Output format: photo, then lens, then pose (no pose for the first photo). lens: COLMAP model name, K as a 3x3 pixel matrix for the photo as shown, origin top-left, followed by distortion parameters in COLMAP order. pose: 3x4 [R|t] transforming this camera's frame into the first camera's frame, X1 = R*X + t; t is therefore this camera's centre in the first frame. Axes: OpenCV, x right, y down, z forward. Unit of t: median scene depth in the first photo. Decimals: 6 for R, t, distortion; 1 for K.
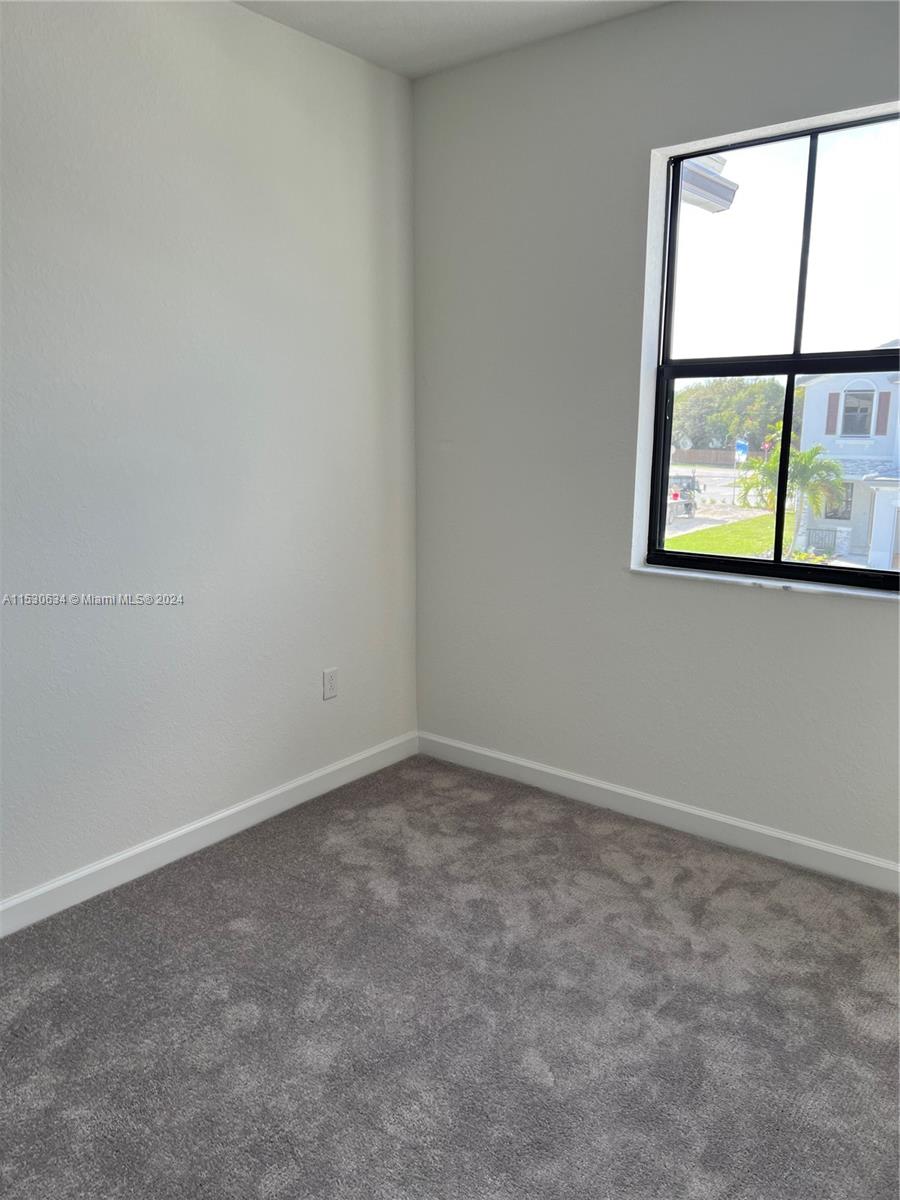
lens RADIAL K [[889.1, 0, 447.8], [0, 889.1, 609.3], [0, 0, 1]] dist [0.081982, -0.095935]
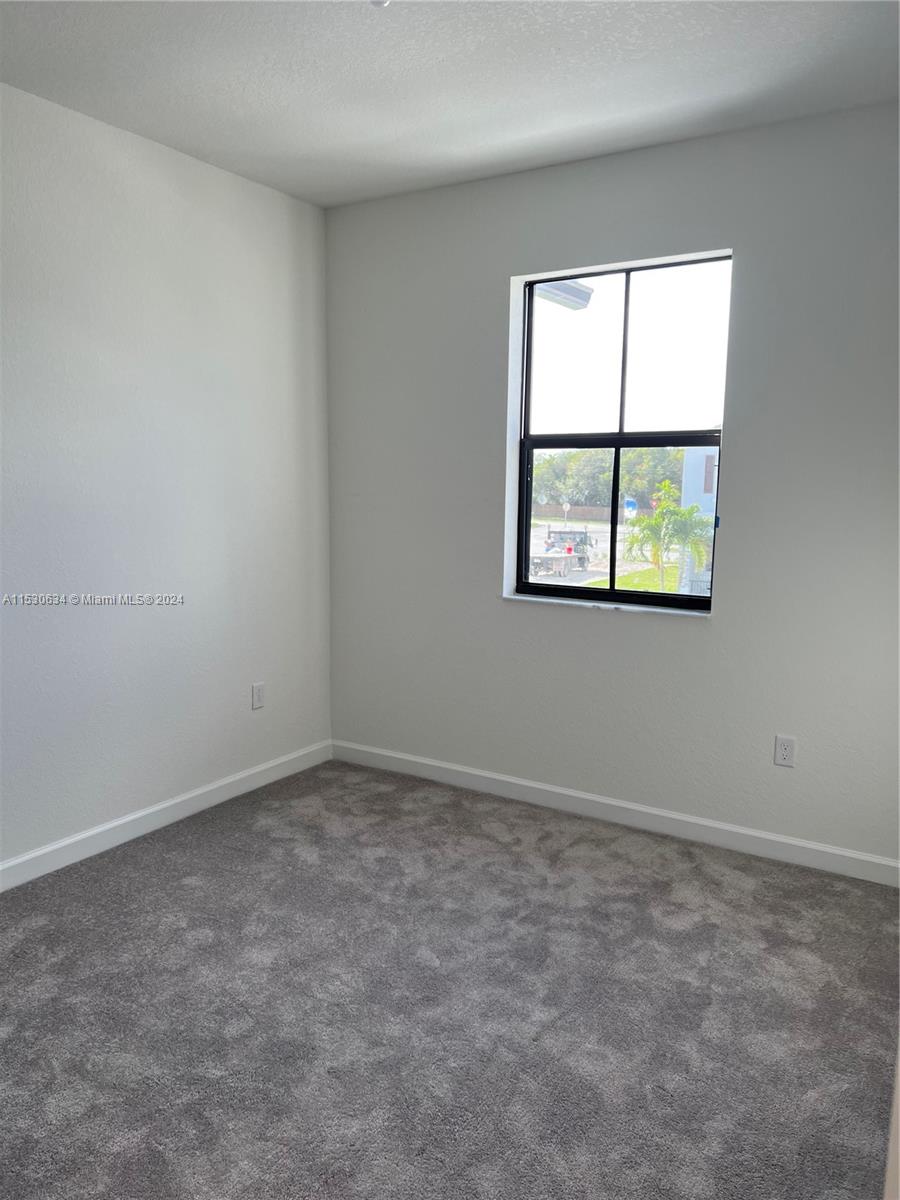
lens RADIAL K [[889.1, 0, 447.8], [0, 889.1, 609.3], [0, 0, 1]] dist [0.081982, -0.095935]
pose [[0.994236, -0.006760, 0.107003, -0.008542], [0.013268, 0.998097, -0.060219, 0.055765], [-0.106392, 0.061292, 0.992433, -0.284507]]
